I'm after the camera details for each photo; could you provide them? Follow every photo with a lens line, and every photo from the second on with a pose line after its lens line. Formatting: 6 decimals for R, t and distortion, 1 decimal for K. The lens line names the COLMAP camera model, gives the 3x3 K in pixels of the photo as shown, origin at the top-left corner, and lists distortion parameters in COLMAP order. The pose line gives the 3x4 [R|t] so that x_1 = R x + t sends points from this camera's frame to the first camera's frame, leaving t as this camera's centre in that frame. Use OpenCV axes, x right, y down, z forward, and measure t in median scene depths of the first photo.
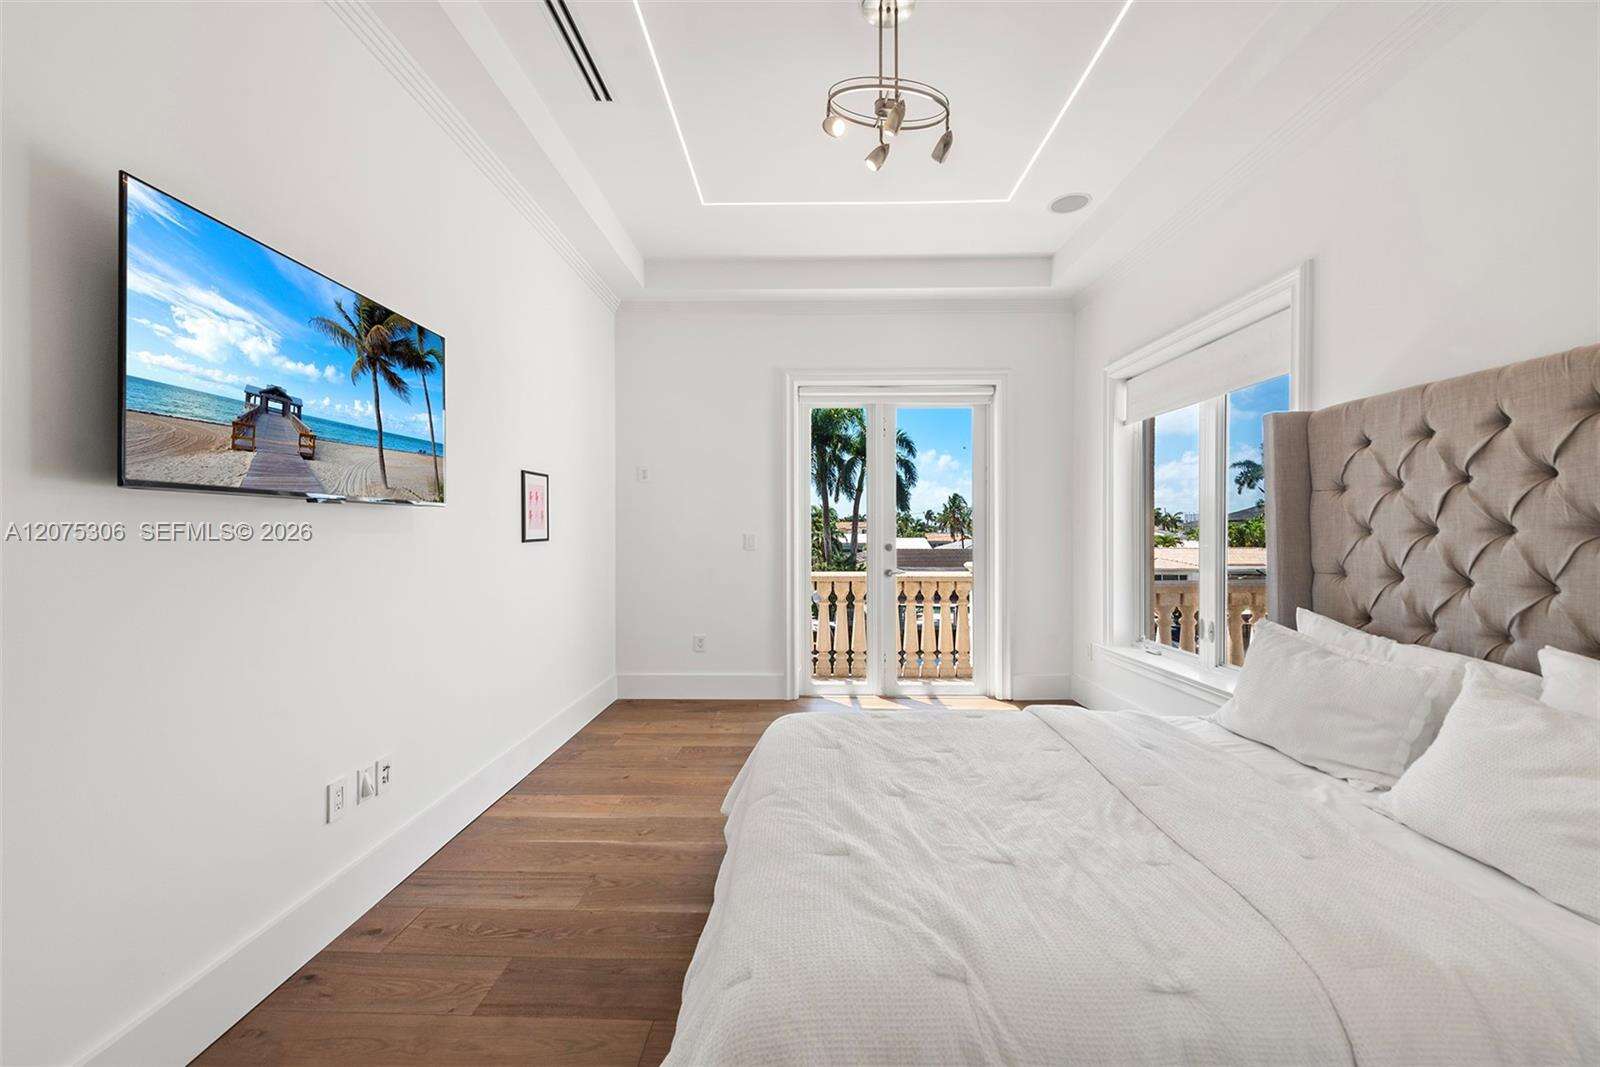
lens RADIAL K [[642.8, 0, 788.2], [0, 642.8, 529.6], [0, 0, 1]] dist [0.004228, -0.000374]
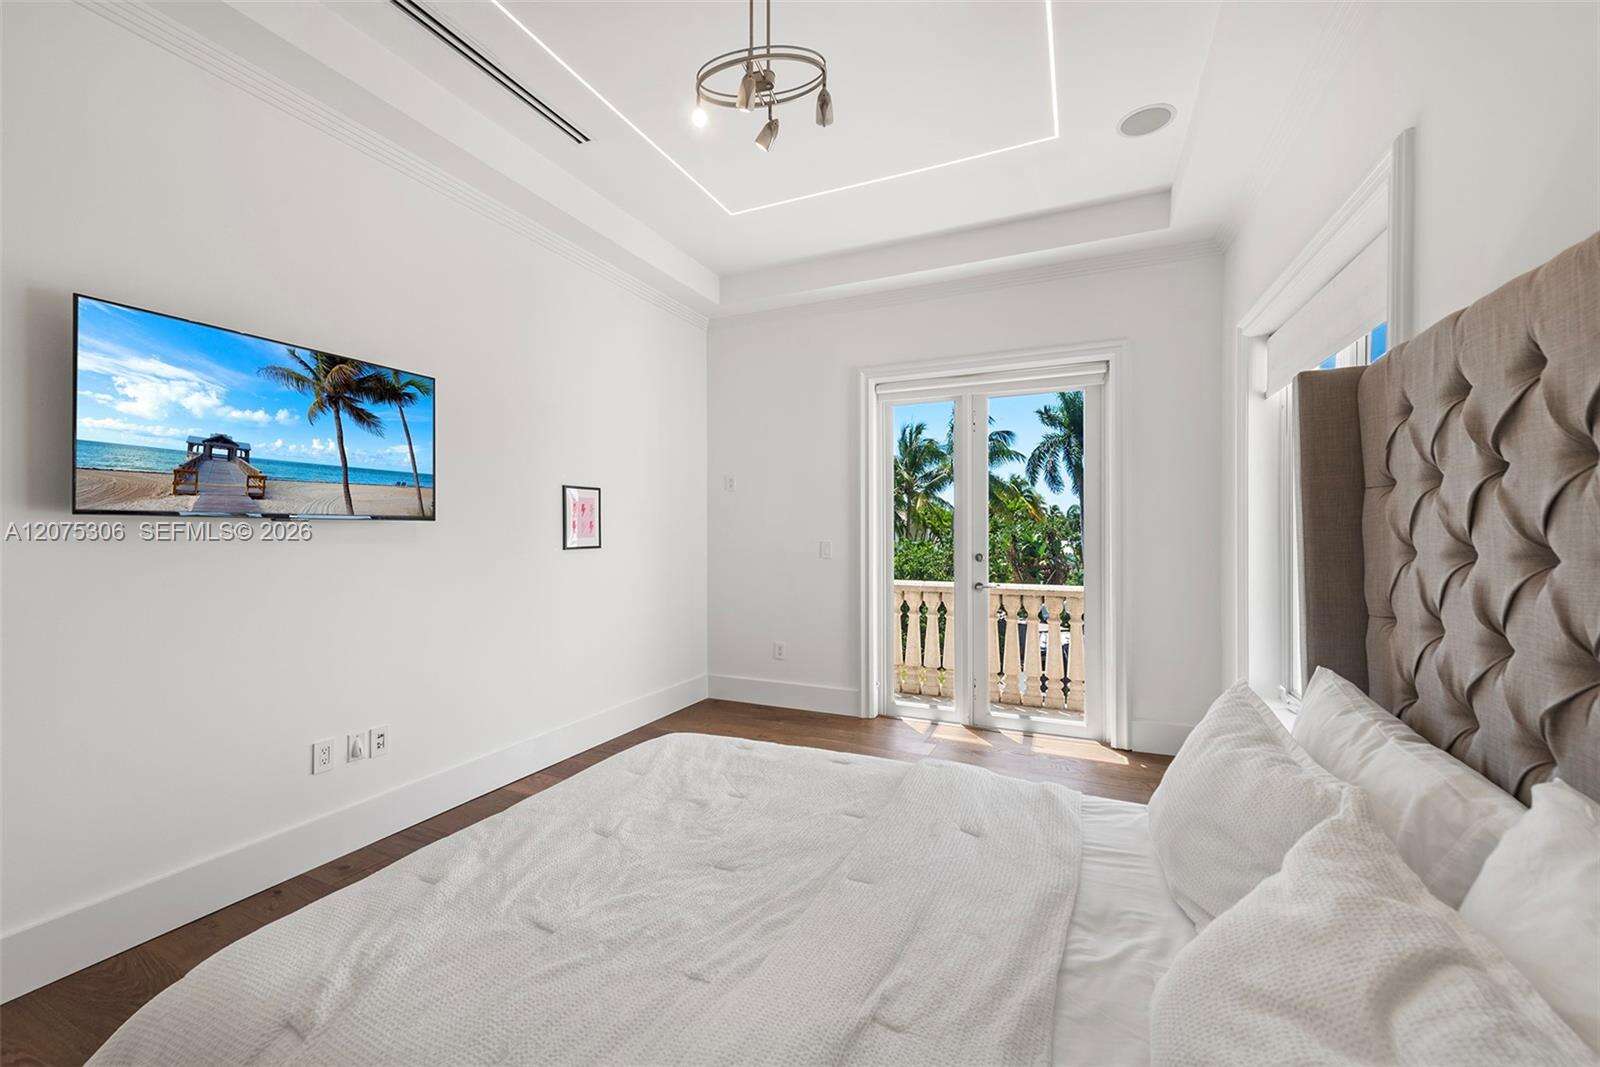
lens RADIAL K [[642.8, 0, 791.1], [0, 642.8, 533.8], [0, 0, 1]] dist [0.004228, -0.000374]
pose [[0.918281, -0.000637, -0.395928, 0.566481], [0.002719, 0.999985, 0.004696, -0.019050], [0.395919, -0.005389, 0.918270, 0.181078]]
